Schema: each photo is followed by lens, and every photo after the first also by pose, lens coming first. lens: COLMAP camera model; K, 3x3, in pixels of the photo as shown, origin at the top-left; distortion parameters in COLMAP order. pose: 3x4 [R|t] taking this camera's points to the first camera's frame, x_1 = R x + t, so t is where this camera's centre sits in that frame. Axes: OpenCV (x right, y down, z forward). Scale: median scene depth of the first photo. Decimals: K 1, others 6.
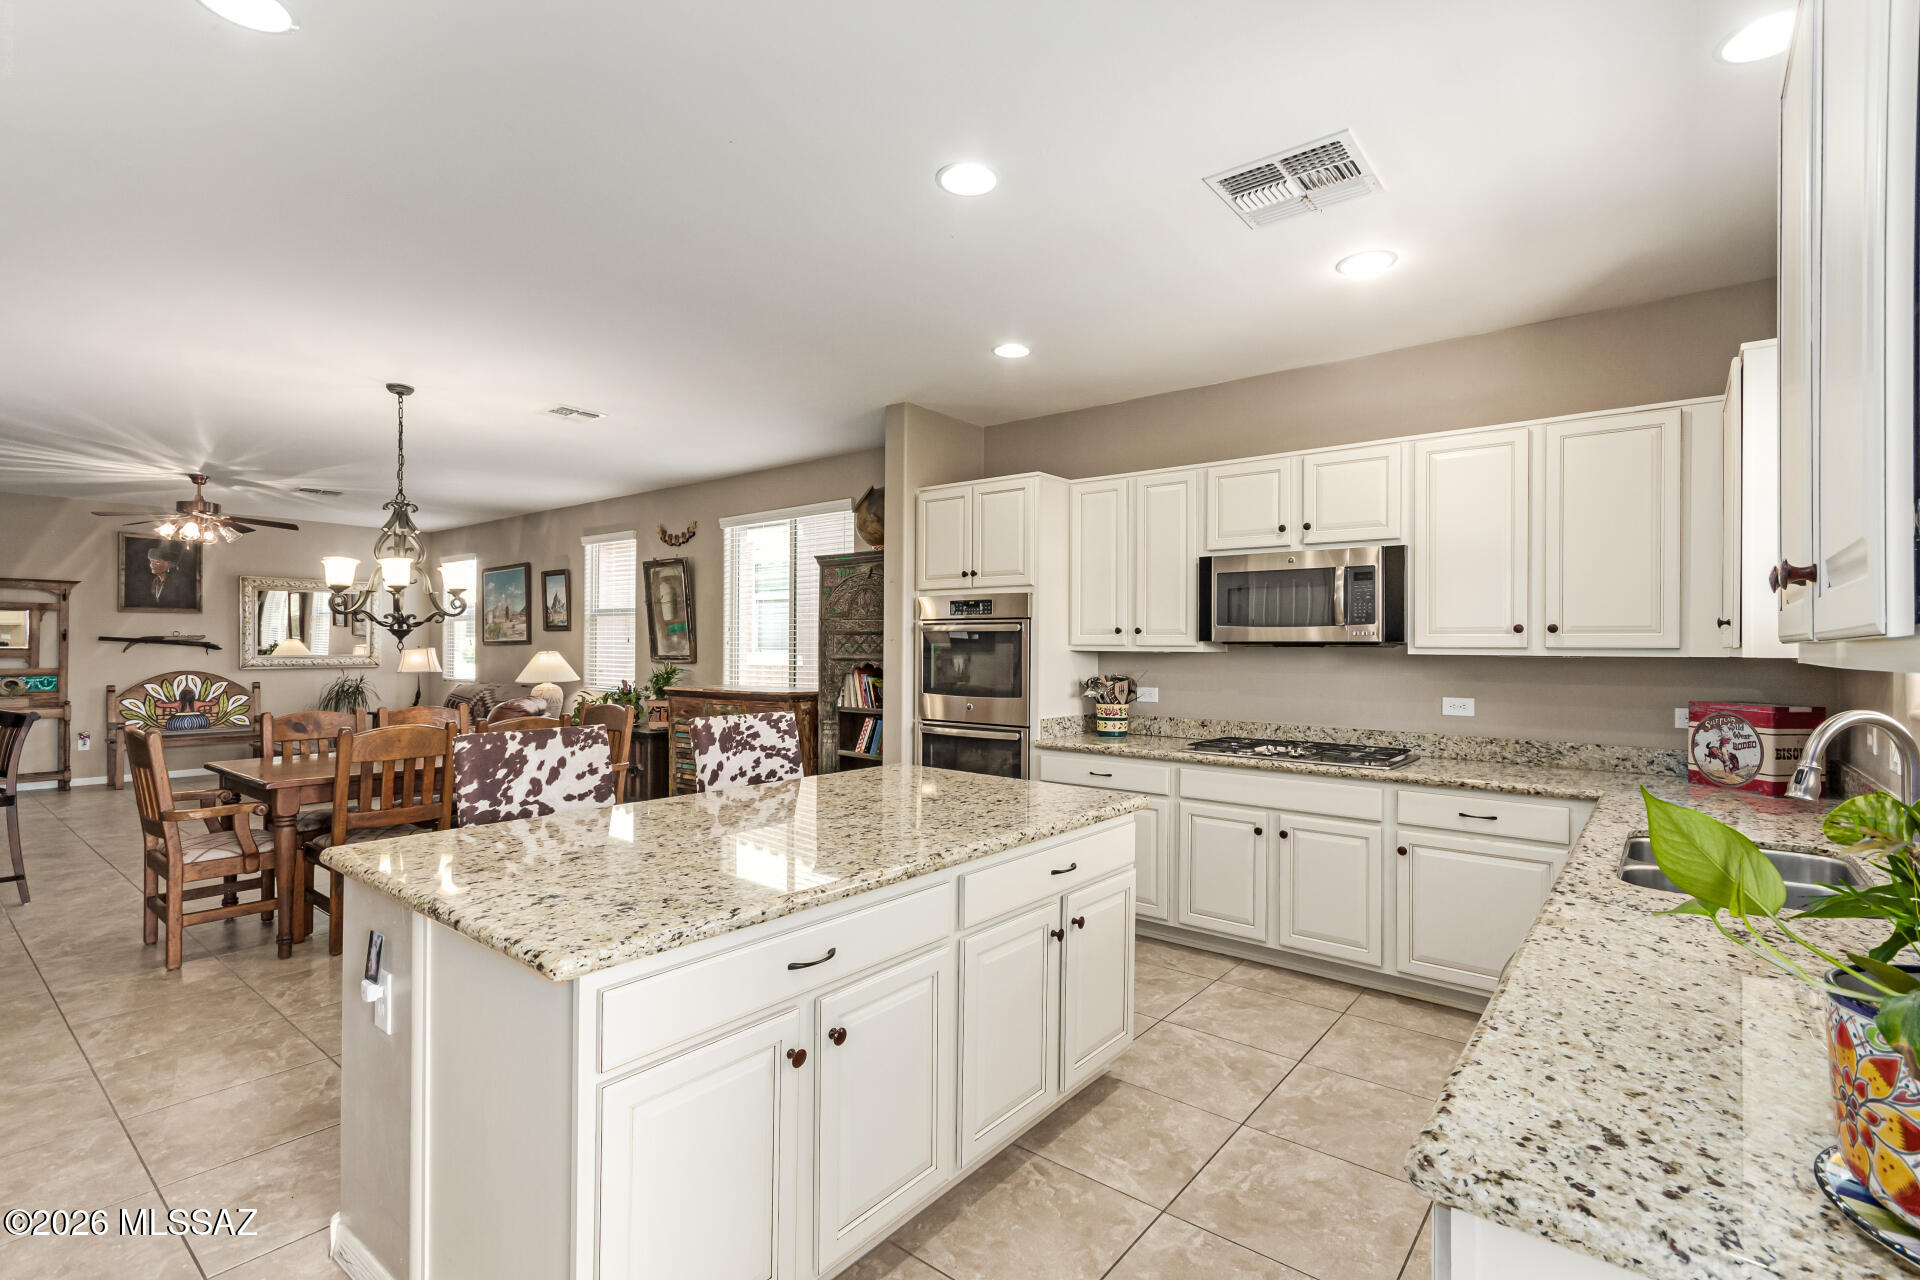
lens RADIAL K [[878.2, 0, 978.4], [0, 878.2, 643.2], [0, 0, 1]] dist [0.004214, 0.000388]
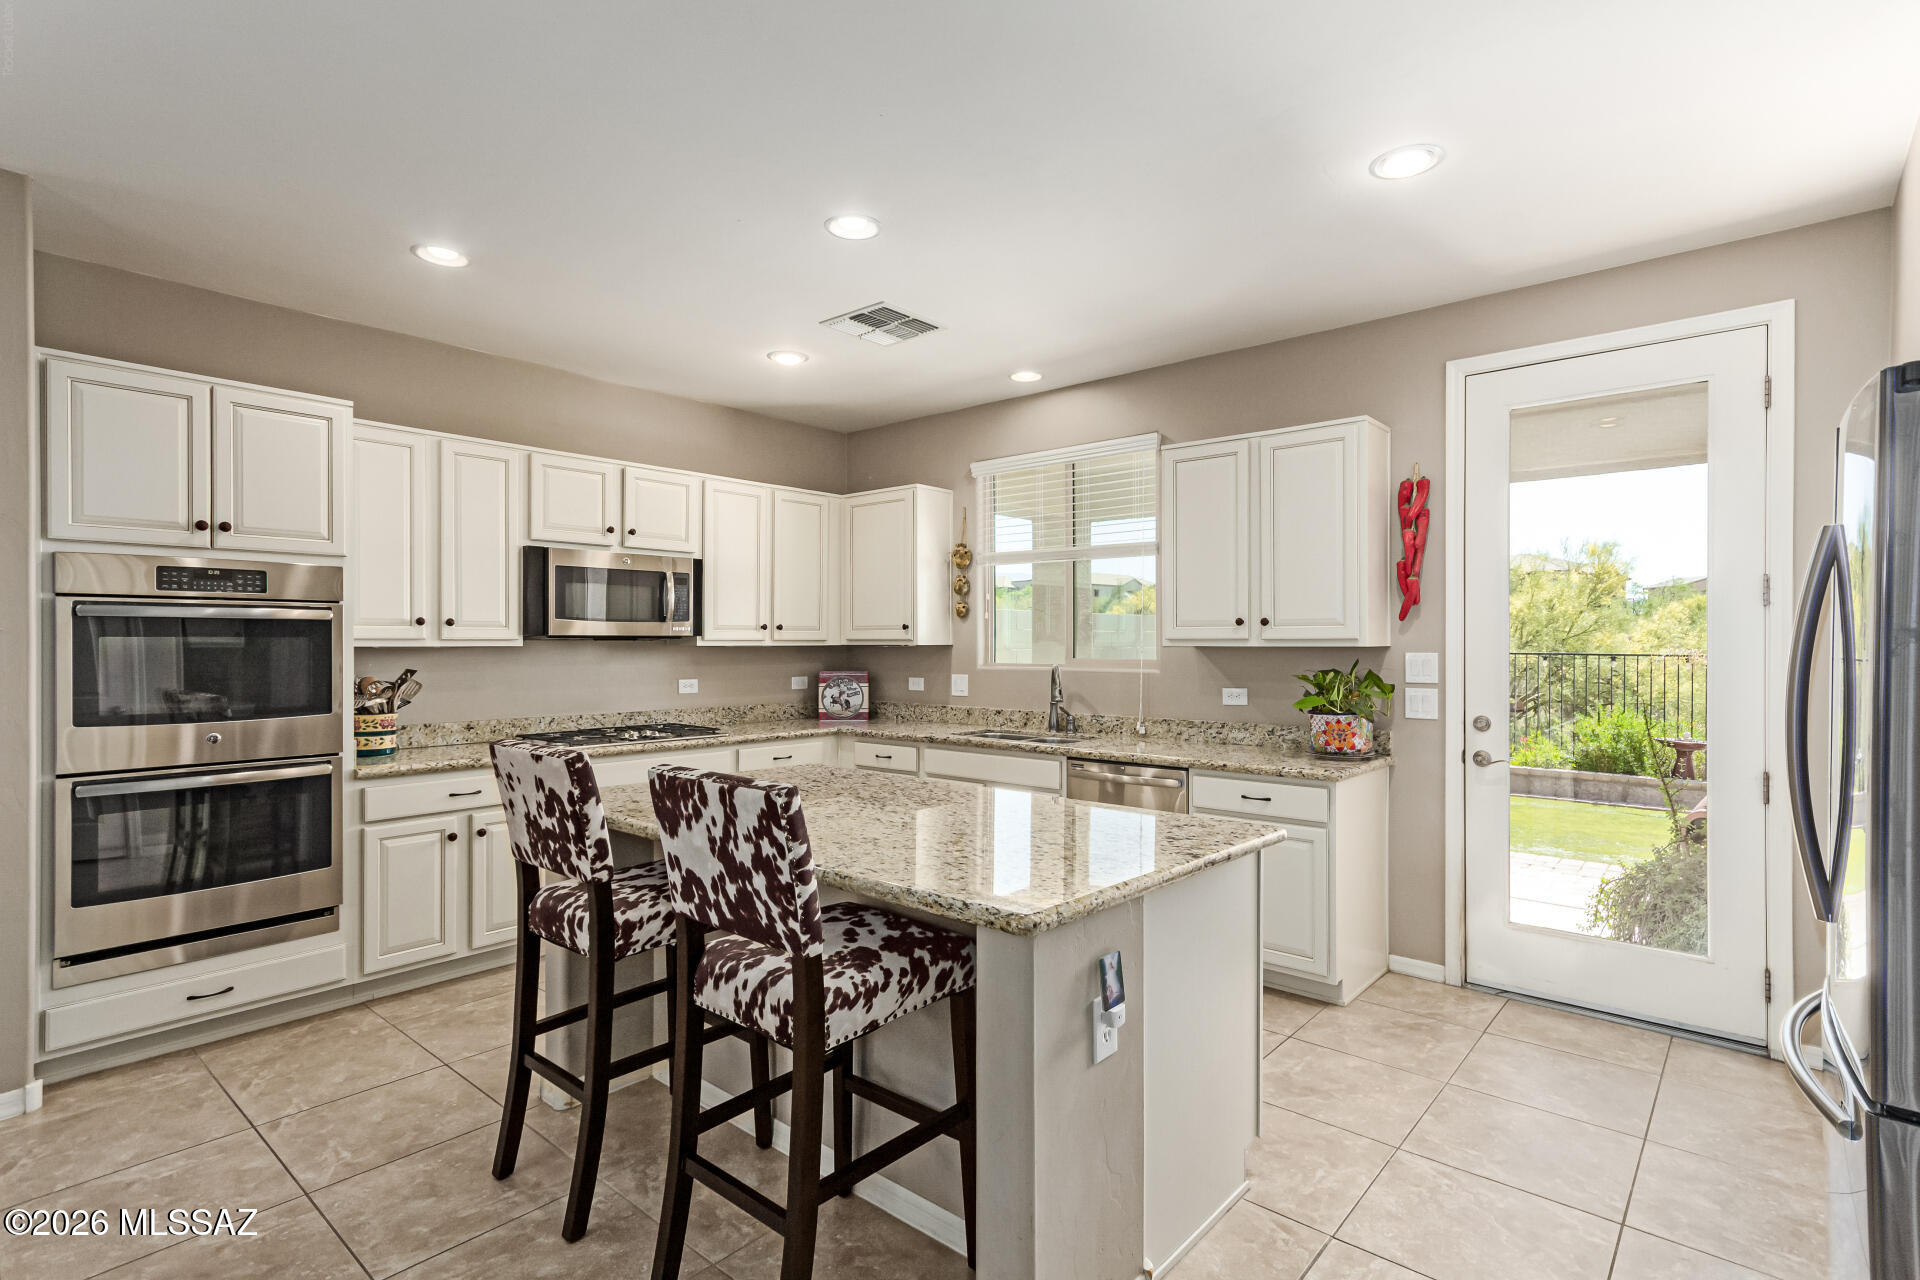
lens RADIAL K [[944.2, 0, 963.7], [0, 944.2, 641.2], [0, 0, 1]] dist [0.006132, 0.001565]
pose [[0.043880, -0.006514, 0.999016, -0.745623], [-0.003945, 0.999970, 0.006694, -0.004072], [-0.999029, -0.004235, 0.043853, 0.492395]]
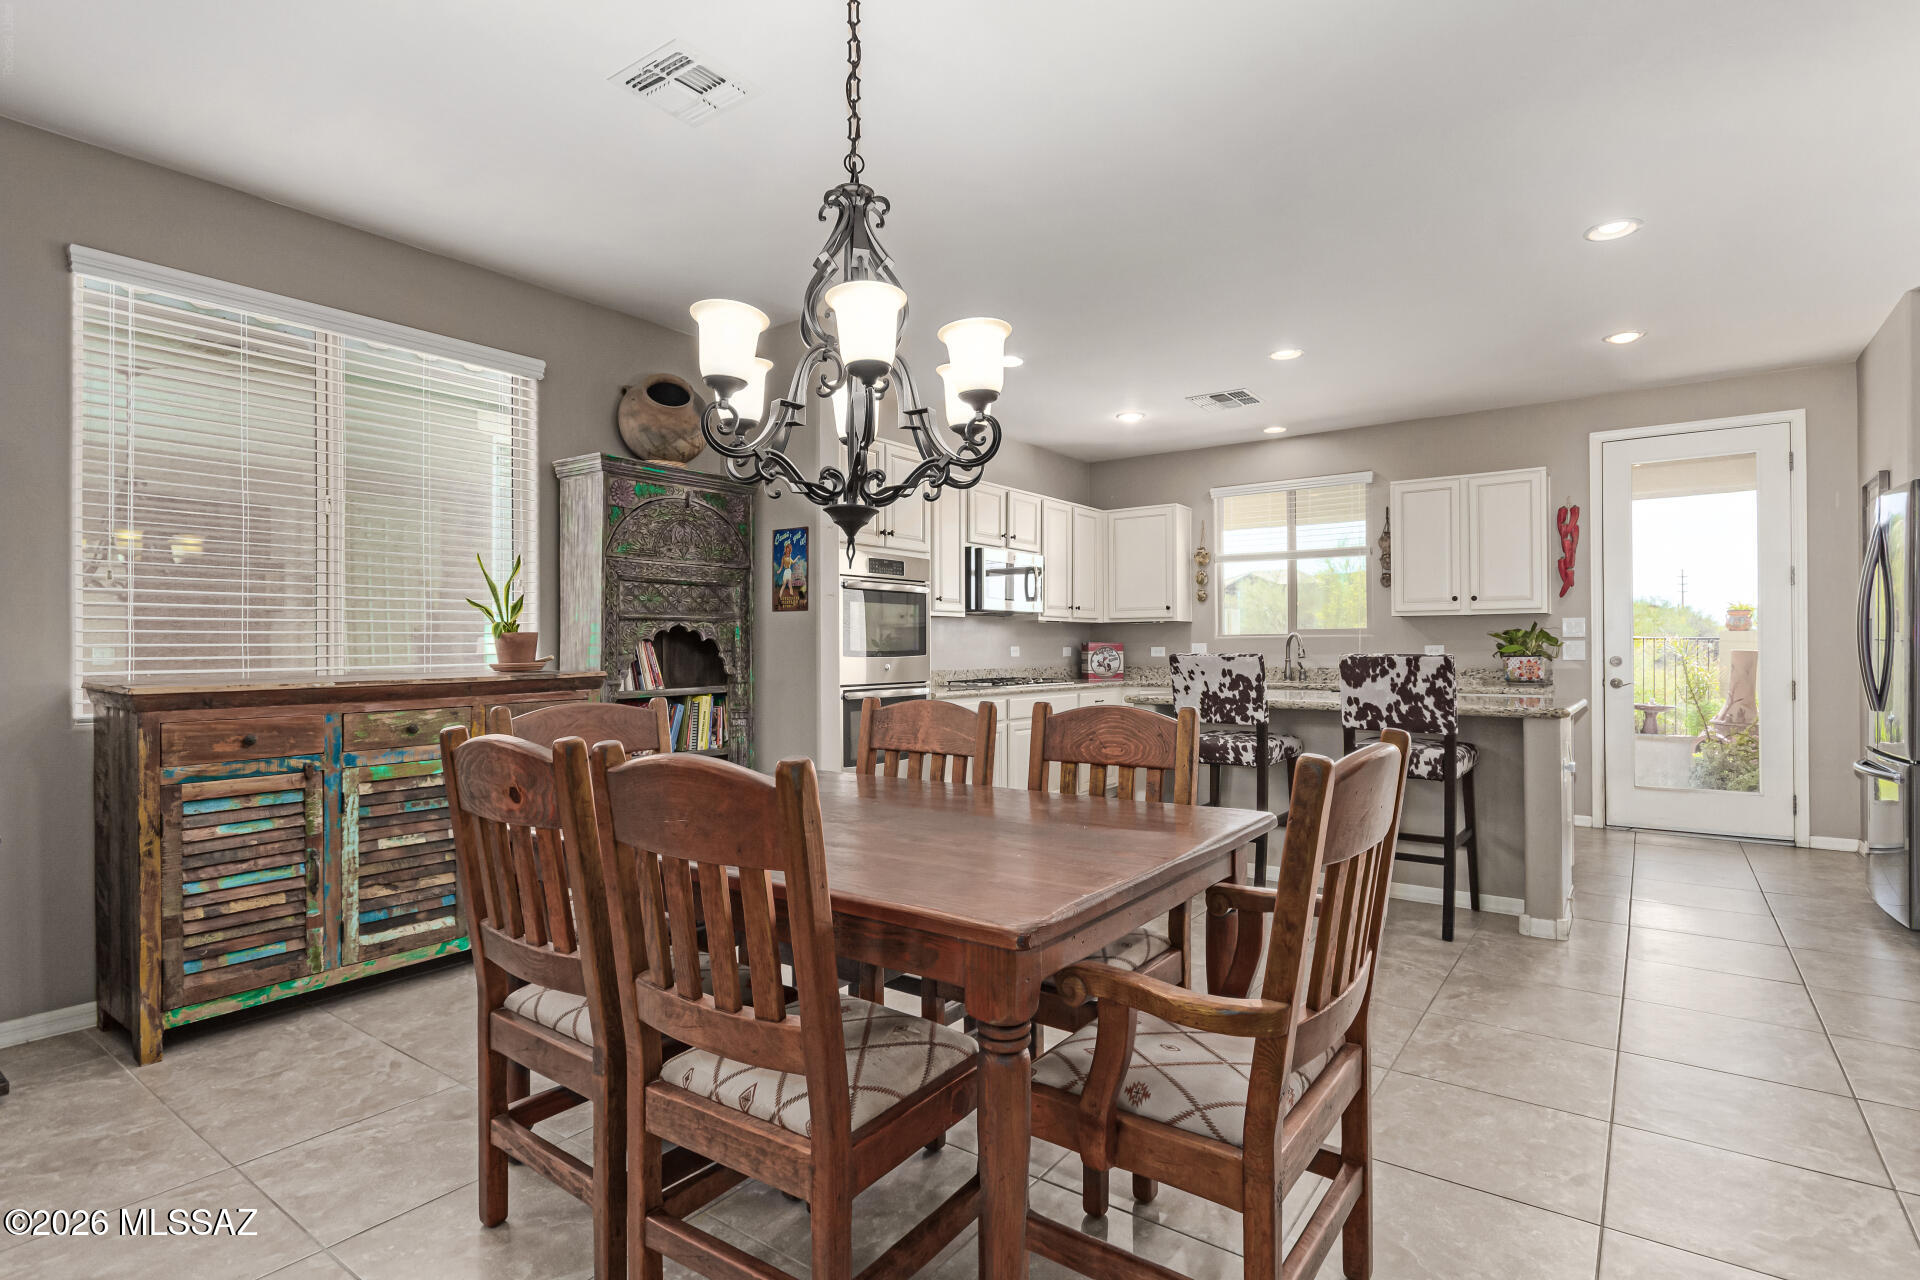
lens RADIAL K [[955.7, 0, 960.0], [0, 955.7, 640.0], [0, 0, 1]] dist [-0.004515, -0.000819]
pose [[-0.039487, 0.002309, 0.999217, -1.225092], [-0.000373, 0.999997, -0.002325, 0.049613], [-0.999220, -0.000464, -0.039486, 1.083542]]
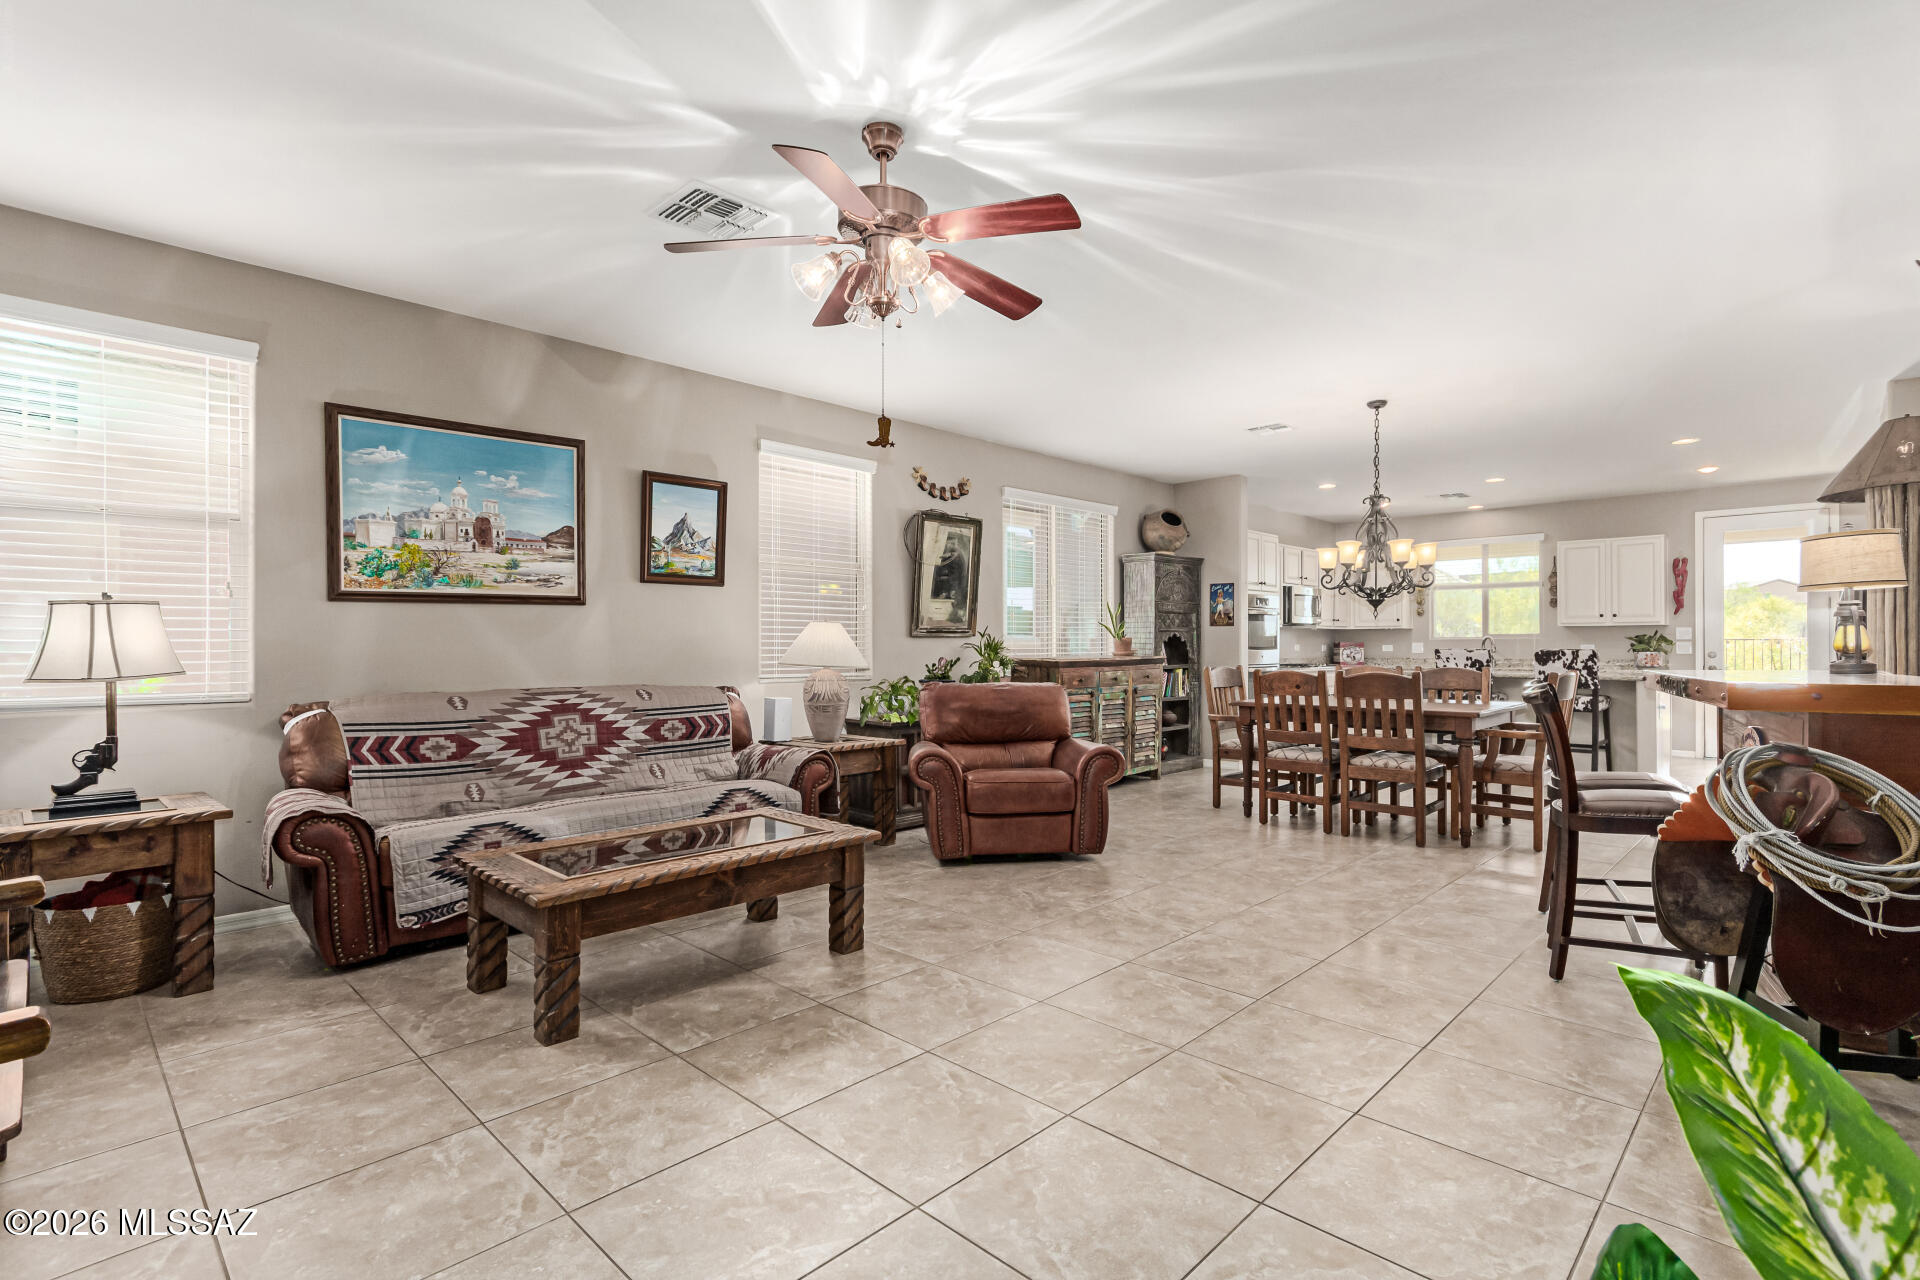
lens RADIAL K [[913.0, 0, 948.6], [0, 913.0, 640.4], [0, 0, 1]] dist [0.007008, 0.000043]
pose [[0.108479, -0.000751, 0.994098, -2.224979], [-0.002568, 0.999996, 0.001036, 0.045245], [-0.994095, -0.002665, 0.108477, 1.628902]]
